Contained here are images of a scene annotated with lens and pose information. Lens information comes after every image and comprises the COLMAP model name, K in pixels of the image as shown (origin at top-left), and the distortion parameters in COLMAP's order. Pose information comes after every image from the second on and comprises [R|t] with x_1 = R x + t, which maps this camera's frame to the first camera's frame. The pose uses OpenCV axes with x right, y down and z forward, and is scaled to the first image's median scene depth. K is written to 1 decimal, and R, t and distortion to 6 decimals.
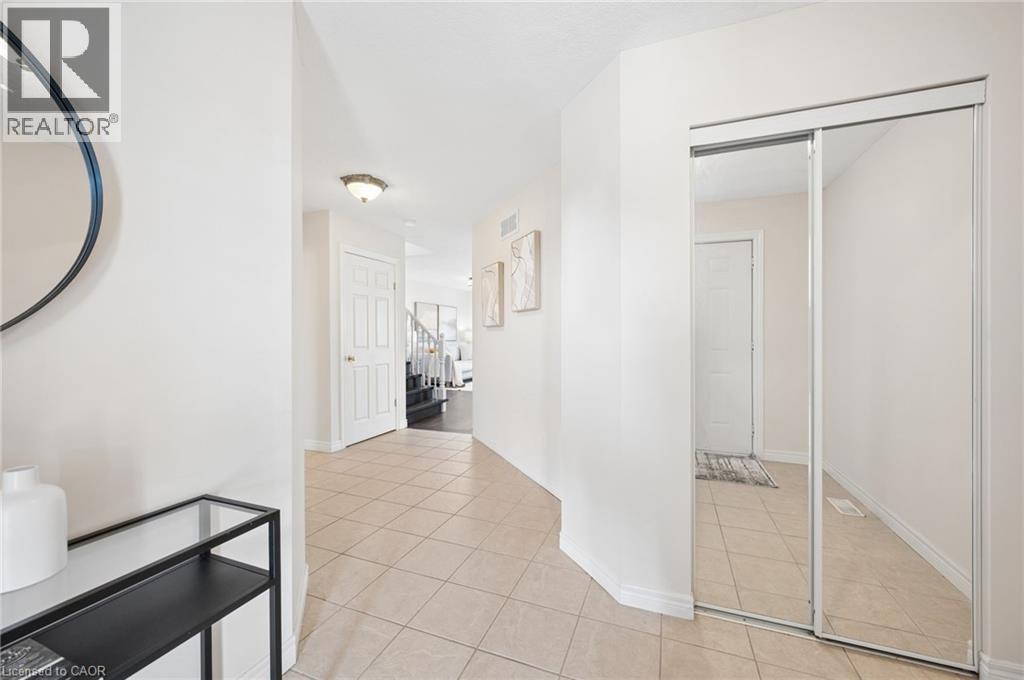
lens RADIAL K [[404.9, 0, 513.3], [0, 404.9, 338.3], [0, 0, 1]] dist [-0.001058, -0.000188]
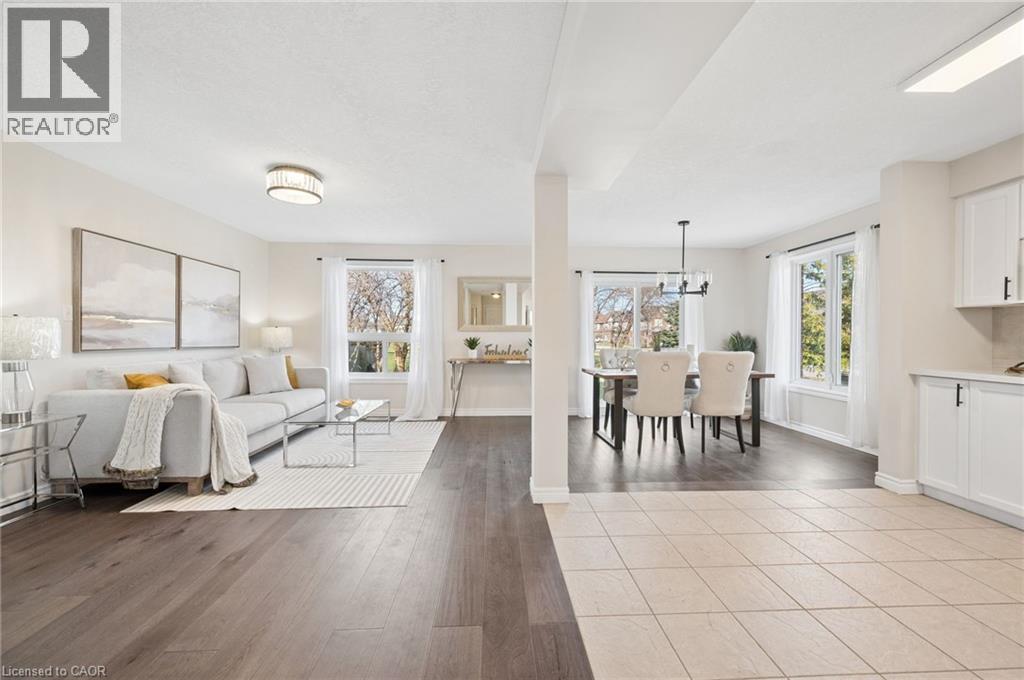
lens RADIAL K [[404.9, 0, 513.3], [0, 404.9, 338.3], [0, 0, 1]] dist [-0.001058, -0.000188]
pose [[0.913207, 0.001356, 0.407495, -0.052081], [-0.000520, 0.999998, -0.002161, -0.002921], [-0.407497, 0.001761, 0.913205, 0.520269]]
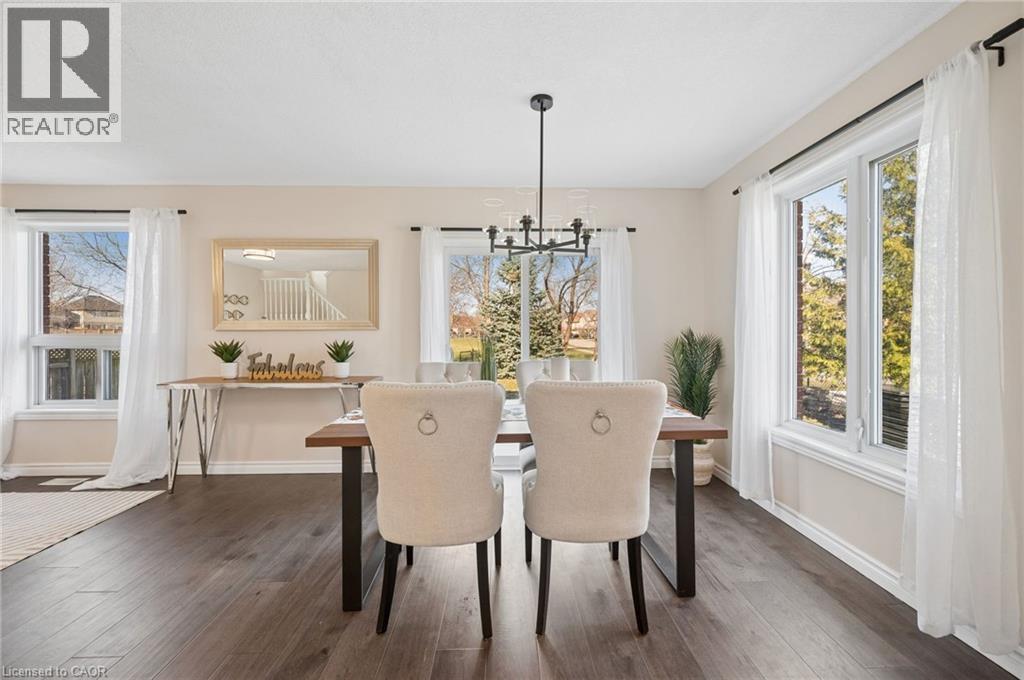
lens RADIAL K [[404.2, 0, 513.5], [0, 404.2, 333.5], [0, 0, 1]] dist [-0.000088, 0.000197]
pose [[0.922329, -0.001144, 0.386405, 0.199339], [0.004162, 0.999967, -0.006974, -0.008245], [-0.386384, 0.008040, 0.922303, 0.658550]]
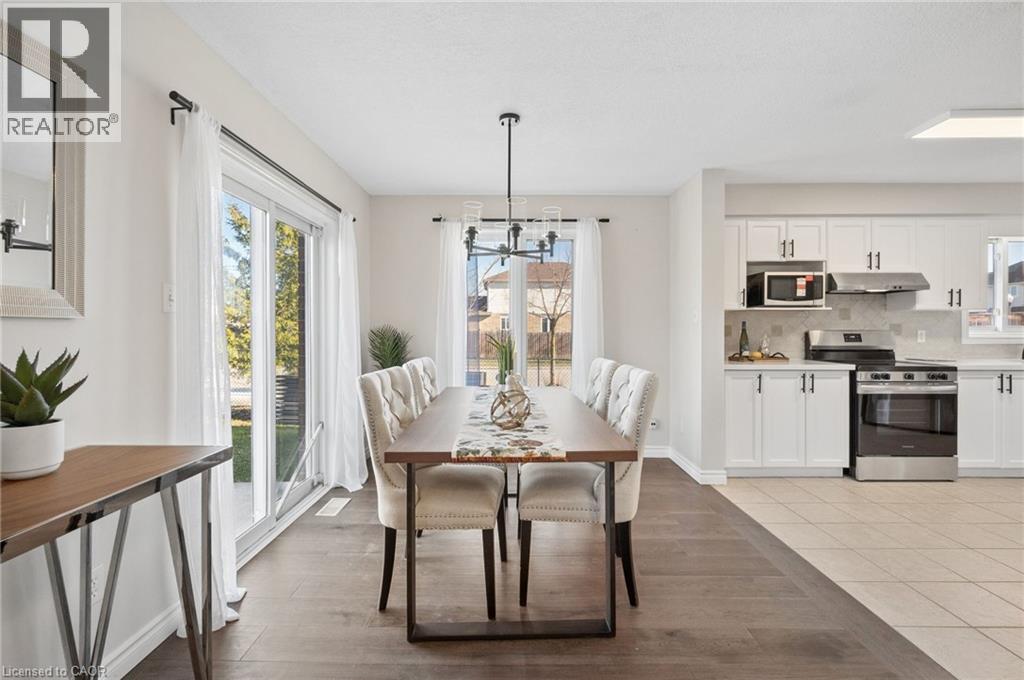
lens RADIAL K [[449.8, 0, 514.2], [0, 449.8, 331.0], [0, 0, 1]] dist [-0.000301, 0.000046]
pose [[-0.351514, -0.001355, 0.936182, 0.055165], [0.008695, 0.999951, 0.004712, -0.010676], [-0.936142, 0.009796, -0.351485, 0.930139]]
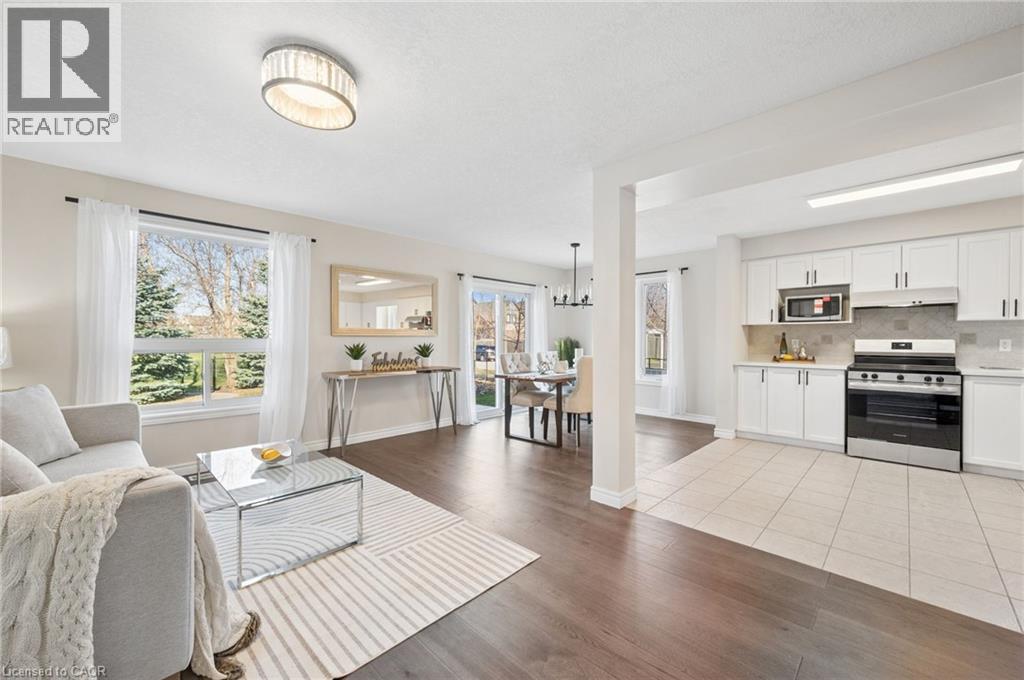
lens RADIAL K [[404.9, 0, 513.3], [0, 404.9, 338.3], [0, 0, 1]] dist [-0.001058, -0.000188]
pose [[0.390025, 0.004352, 0.920794, -0.207674], [0.005616, 0.999959, -0.007105, -0.007224], [-0.920787, 0.007942, 0.389984, 0.716789]]
